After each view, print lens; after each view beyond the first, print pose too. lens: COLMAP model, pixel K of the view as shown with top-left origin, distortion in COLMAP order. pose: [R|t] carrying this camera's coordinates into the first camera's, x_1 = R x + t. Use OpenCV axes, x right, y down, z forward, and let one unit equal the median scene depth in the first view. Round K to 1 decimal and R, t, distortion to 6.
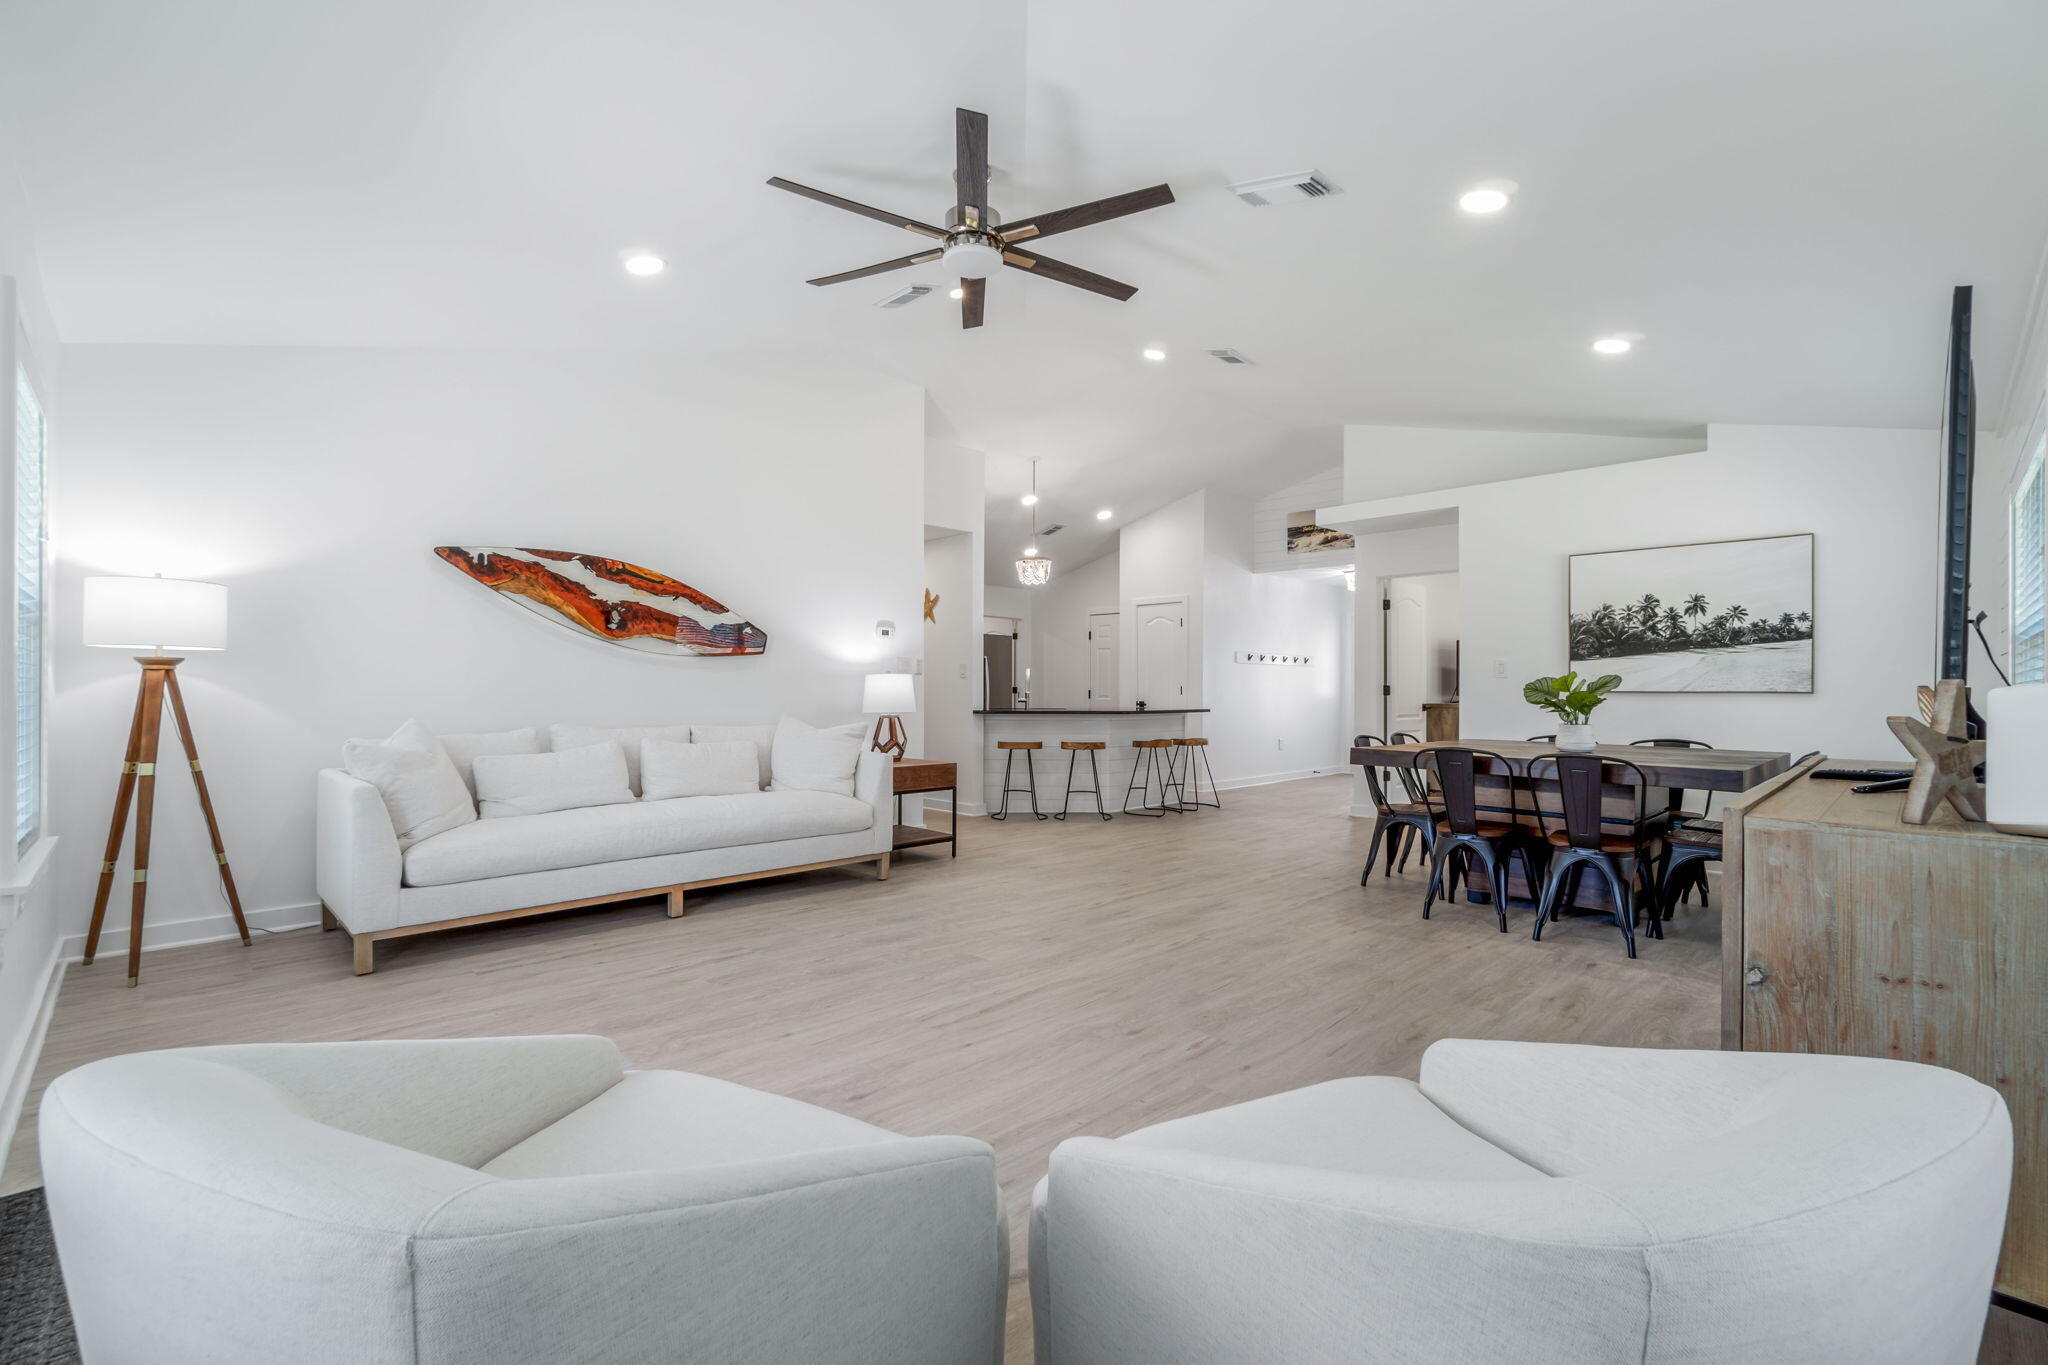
lens RADIAL K [[889.3, 0, 1016.2], [0, 889.3, 689.9], [0, 0, 1]] dist [-0.000668, 0.000054]
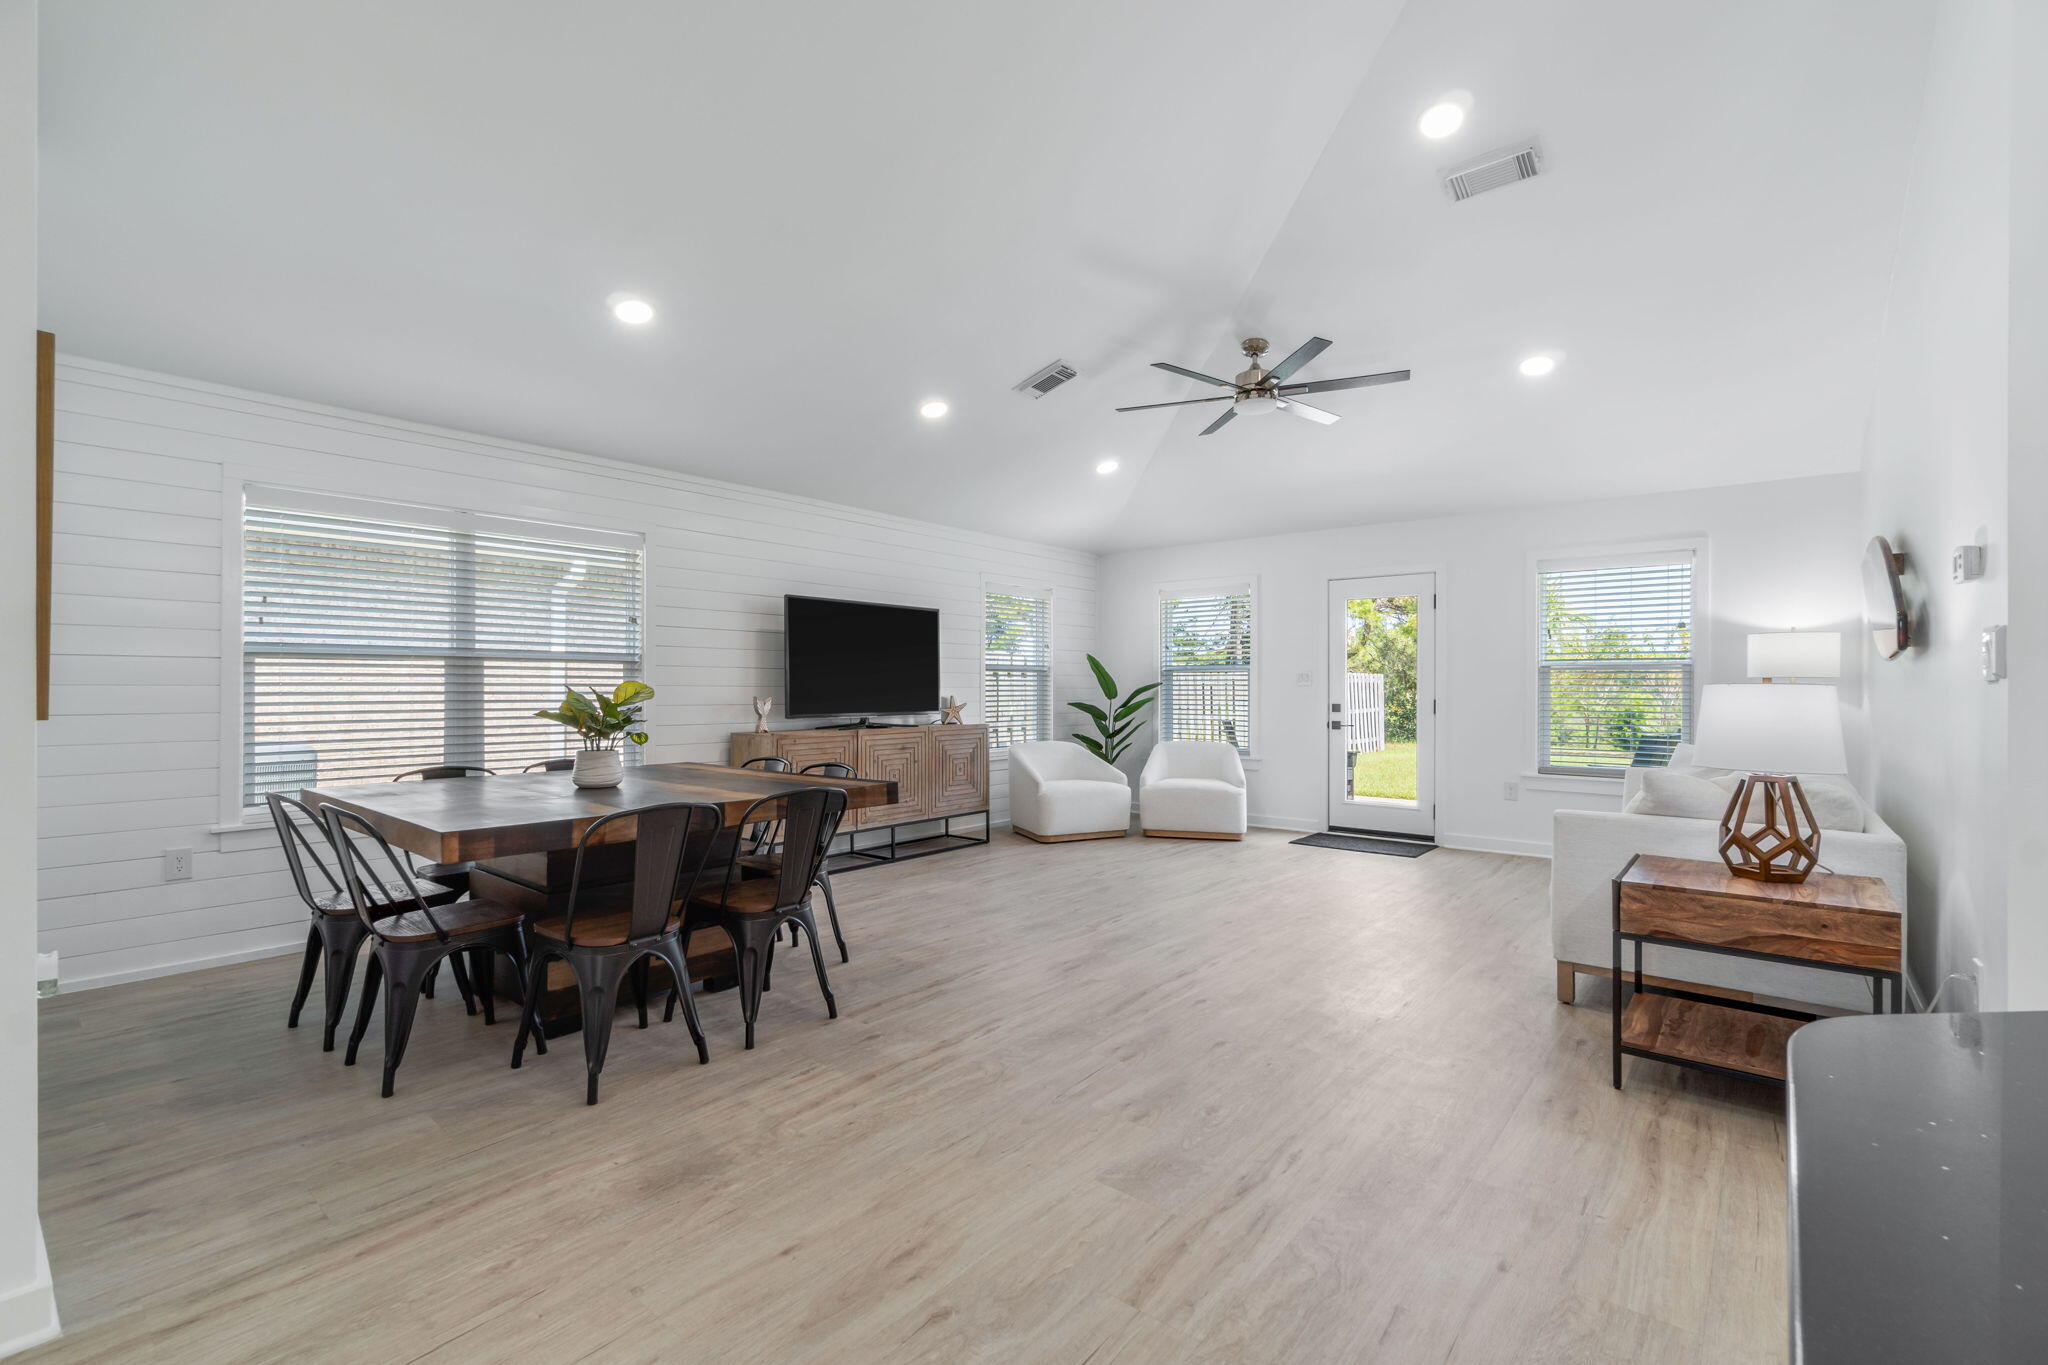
lens RADIAL K [[899.0, 0, 1014.1], [0, 899.0, 686.0], [0, 0, 1]] dist [-0.000932, -0.000291]
pose [[-0.995839, -0.007425, -0.090831, 0.306424], [-0.007477, 0.999972, 0.000230, -0.016397], [0.090827, 0.000908, -0.995866, 1.571790]]
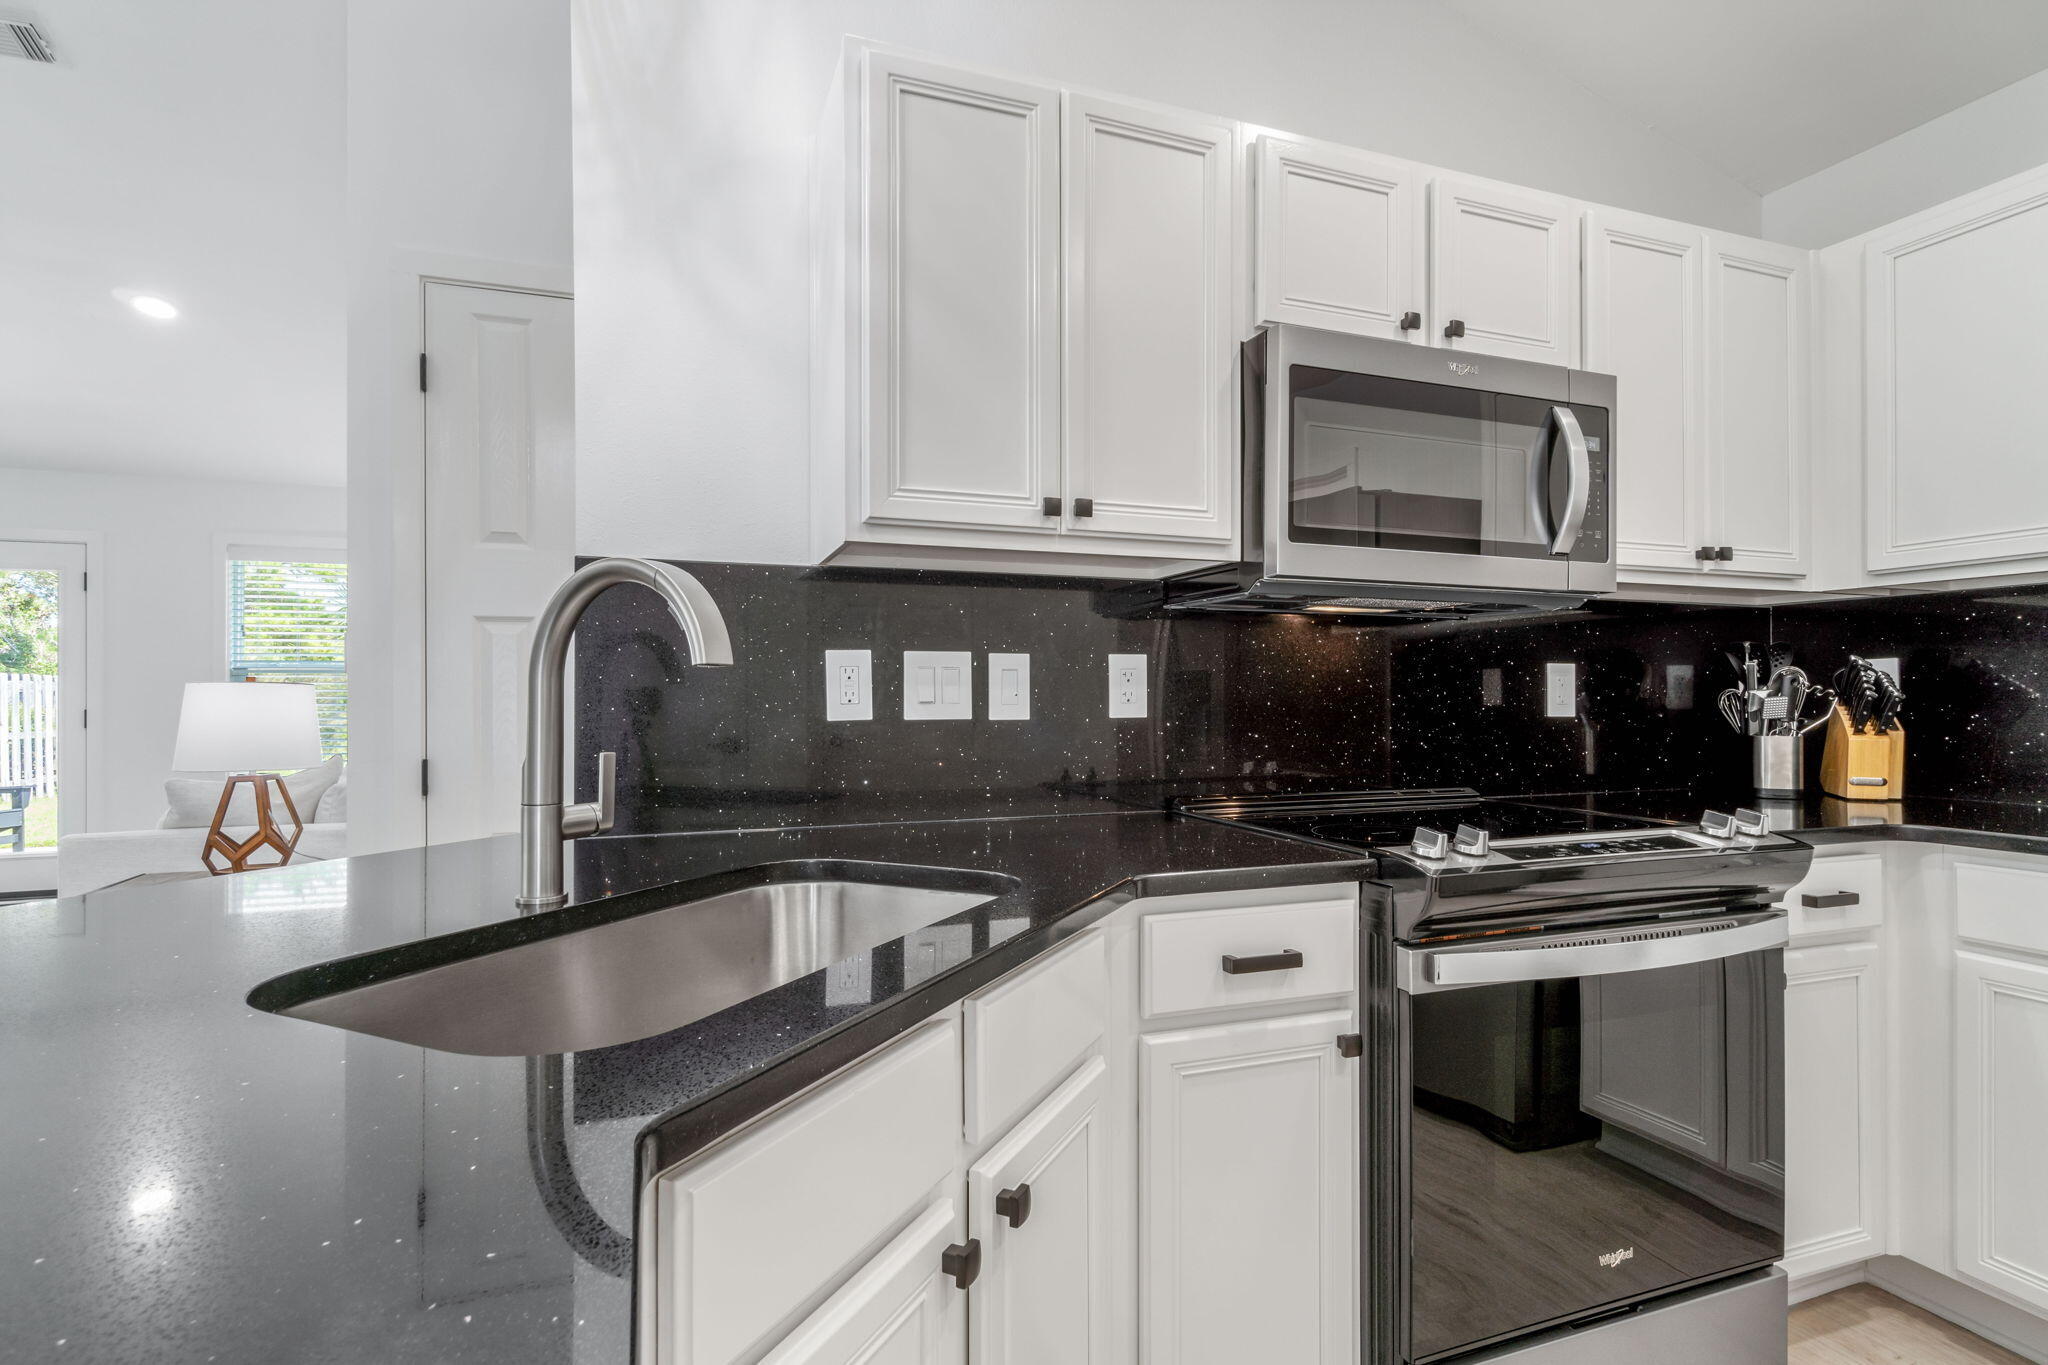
lens RADIAL K [[1009.2, 0, 1012.3], [0, 1009.2, 689.4], [0, 0, 1]] dist [-0.000793, -0.000106]
pose [[-0.417462, -0.009085, -0.908649, 0.169804], [0.001167, 0.999944, -0.010534, -0.010103], [0.908694, -0.005458, -0.417428, 1.728139]]
